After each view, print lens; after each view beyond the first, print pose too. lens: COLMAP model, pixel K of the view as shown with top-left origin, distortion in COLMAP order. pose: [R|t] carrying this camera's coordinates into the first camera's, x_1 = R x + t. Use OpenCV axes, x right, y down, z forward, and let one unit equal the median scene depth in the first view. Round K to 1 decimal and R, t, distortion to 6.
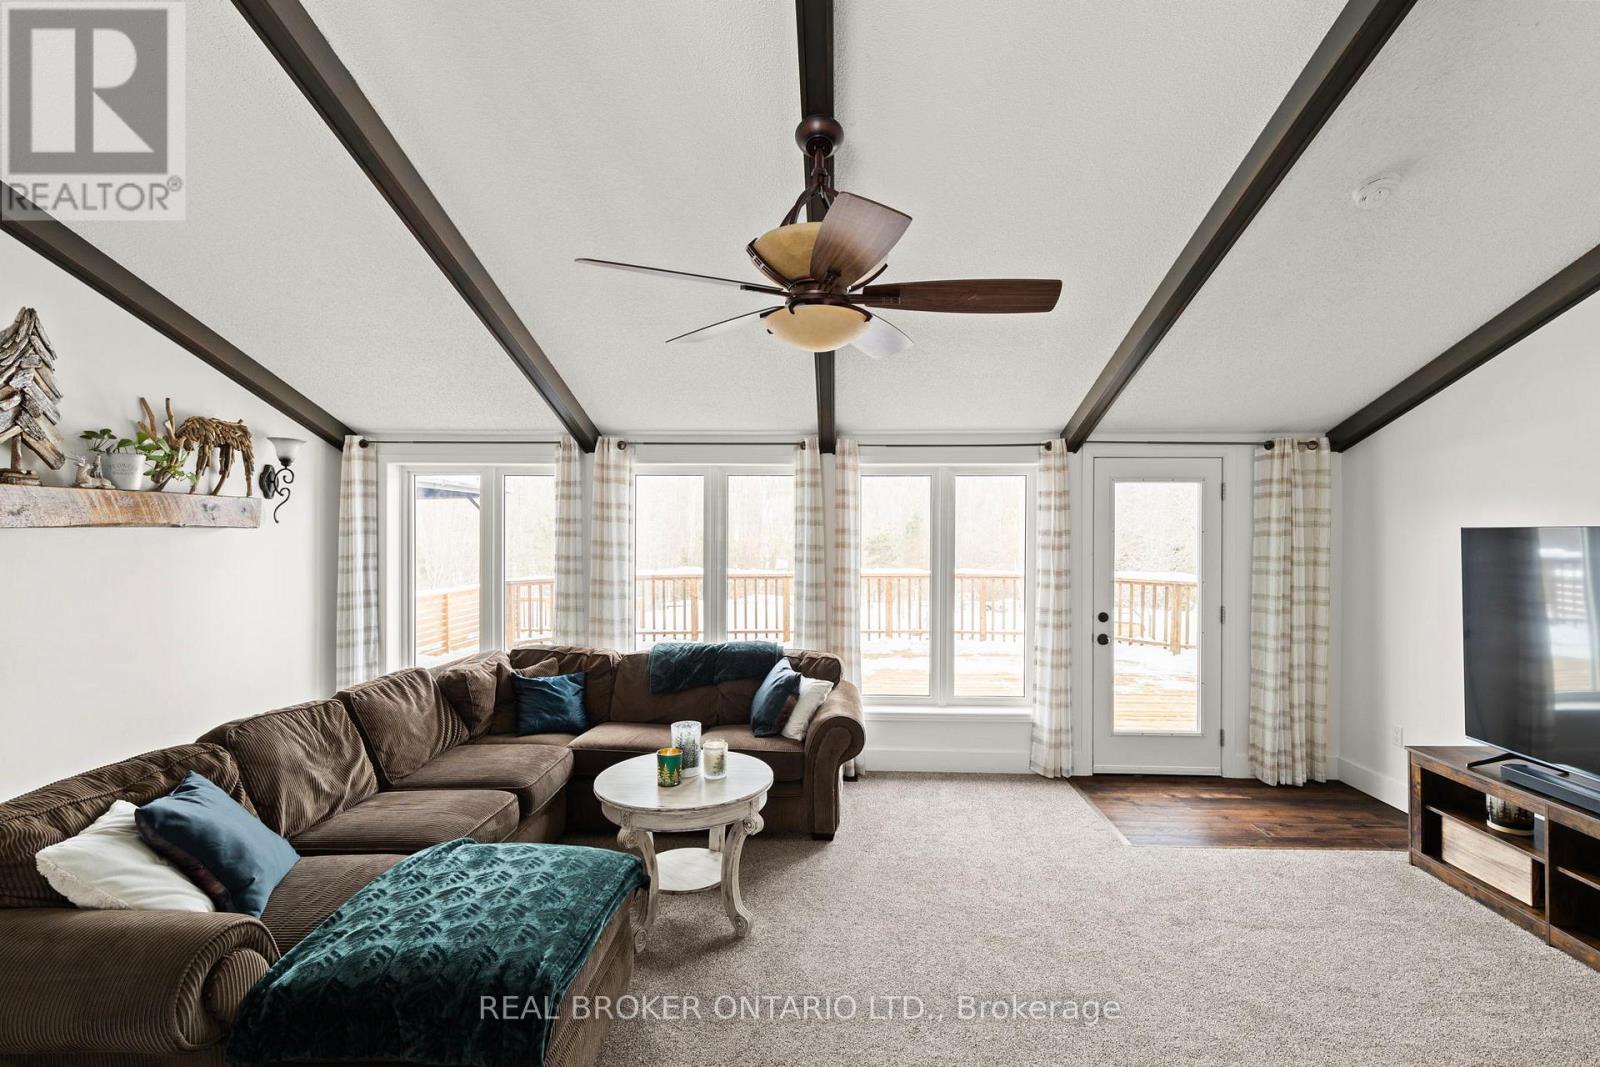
lens RADIAL K [[749.6, 0, 811.6], [0, 749.6, 529.8], [0, 0, 1]] dist [-0.001724, -0.000150]
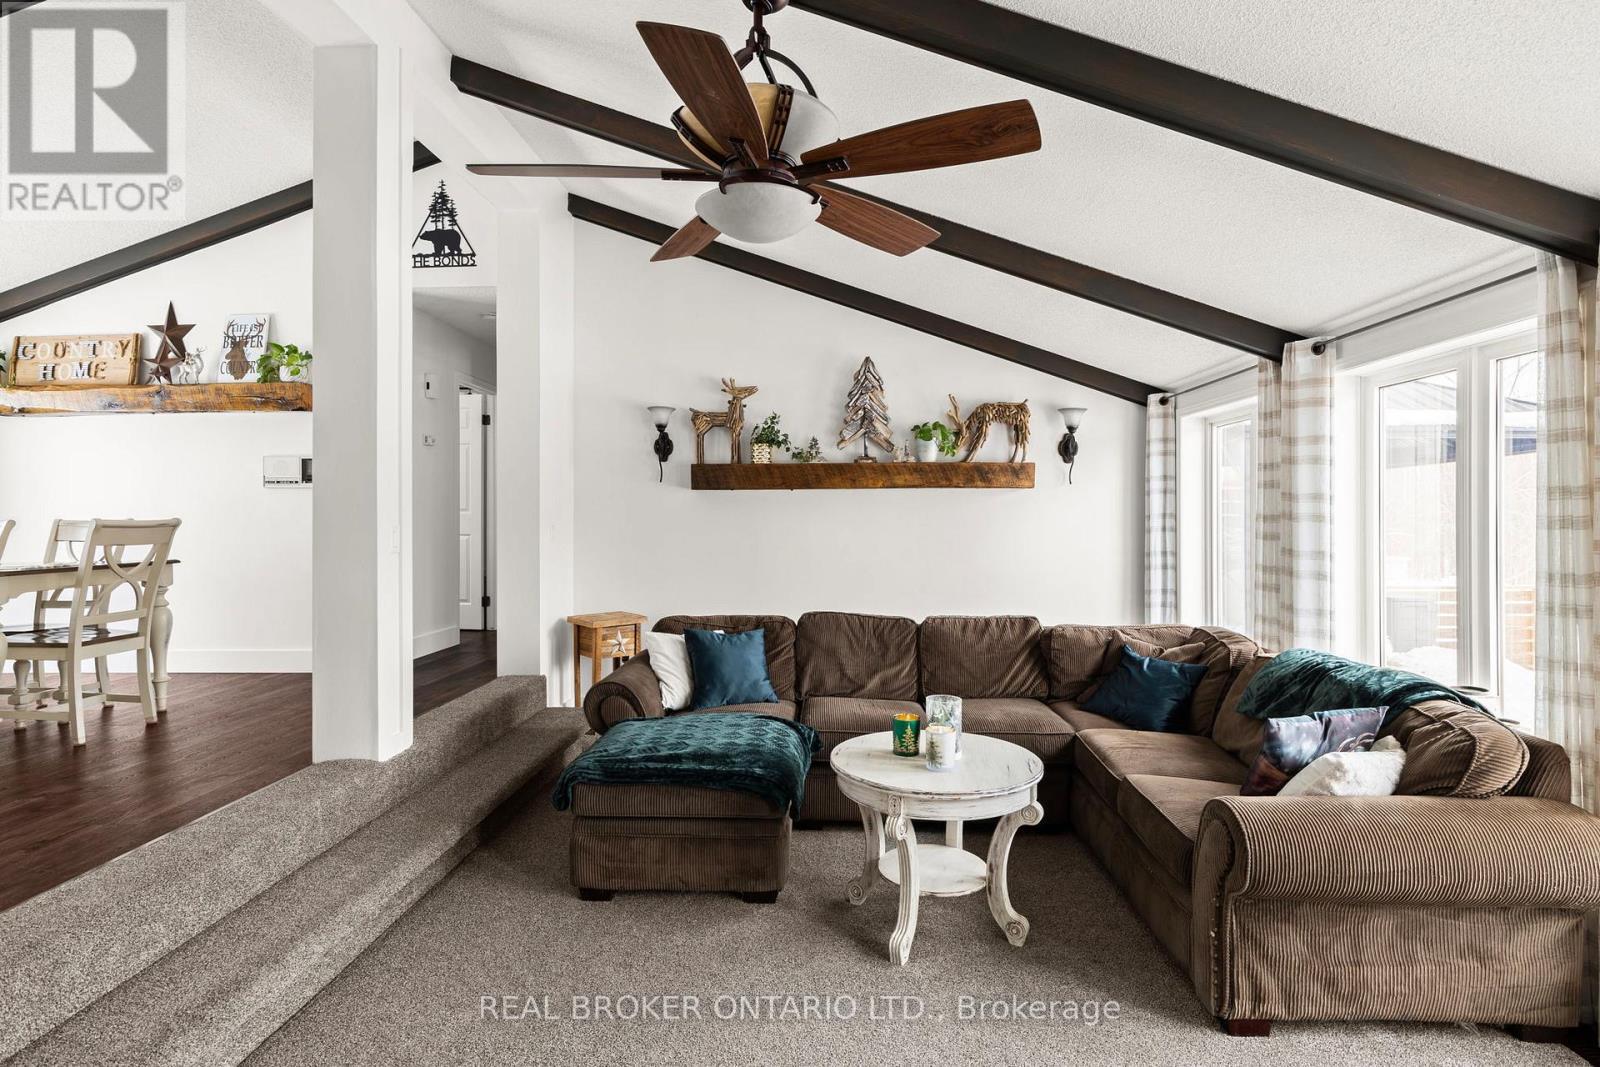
lens RADIAL K [[840.3, 0, 807.0], [0, 840.3, 520.9], [0, 0, 1]] dist [0.002741, -0.000502]
pose [[-0.023038, 0.002113, -0.999732, 0.507477], [-0.002183, 0.999995, 0.002163, 0.040225], [0.999732, 0.002232, -0.023033, 0.567427]]
